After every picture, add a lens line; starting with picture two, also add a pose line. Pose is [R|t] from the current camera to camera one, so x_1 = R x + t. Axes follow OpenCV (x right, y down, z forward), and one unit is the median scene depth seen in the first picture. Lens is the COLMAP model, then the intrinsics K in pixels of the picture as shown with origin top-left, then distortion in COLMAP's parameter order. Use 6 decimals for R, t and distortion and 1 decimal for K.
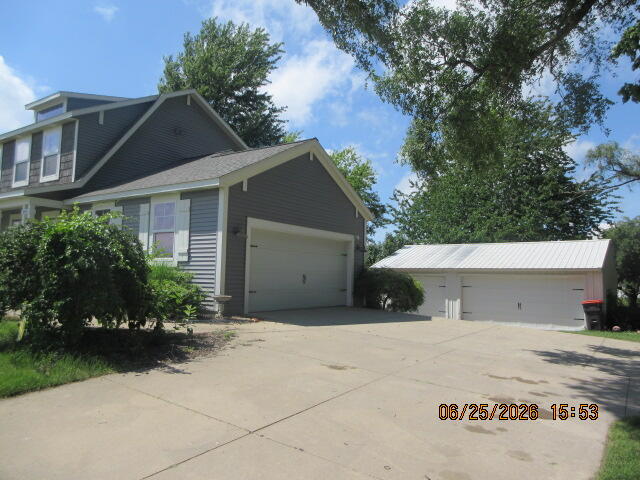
lens RADIAL K [[471.9, 0, 315.7], [0, 471.9, 241.4], [0, 0, 1]] dist [-0.006878, 0.005379]
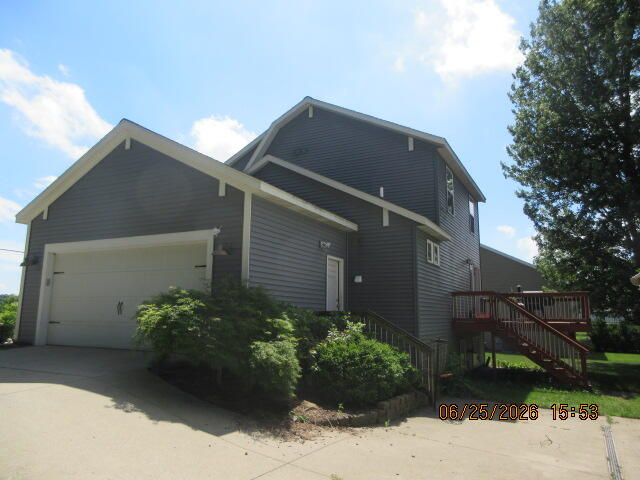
lens RADIAL K [[471.9, 0, 319.7], [0, 471.9, 241.4], [0, 0, 1]] dist [-0.006878, 0.005379]
pose [[0.098155, -0.176841, -0.979333, 0.738929], [0.054836, 0.983551, -0.172107, 0.120705], [0.993659, -0.036810, 0.106238, 1.230240]]
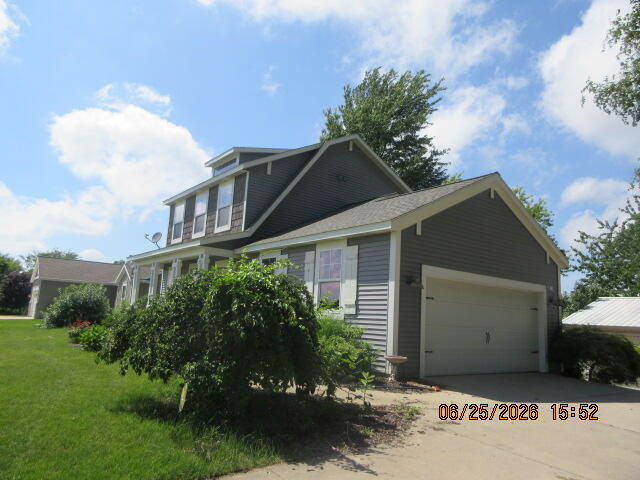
lens RADIAL K [[471.9, 0, 318.3], [0, 471.9, 239.8], [0, 0, 1]] dist [-0.006878, 0.005379]
pose [[0.950462, -0.023637, -0.309939, -0.046585], [-0.008665, 0.994702, -0.102434, -0.005171], [0.310719, 0.100045, 0.945222, 0.093489]]
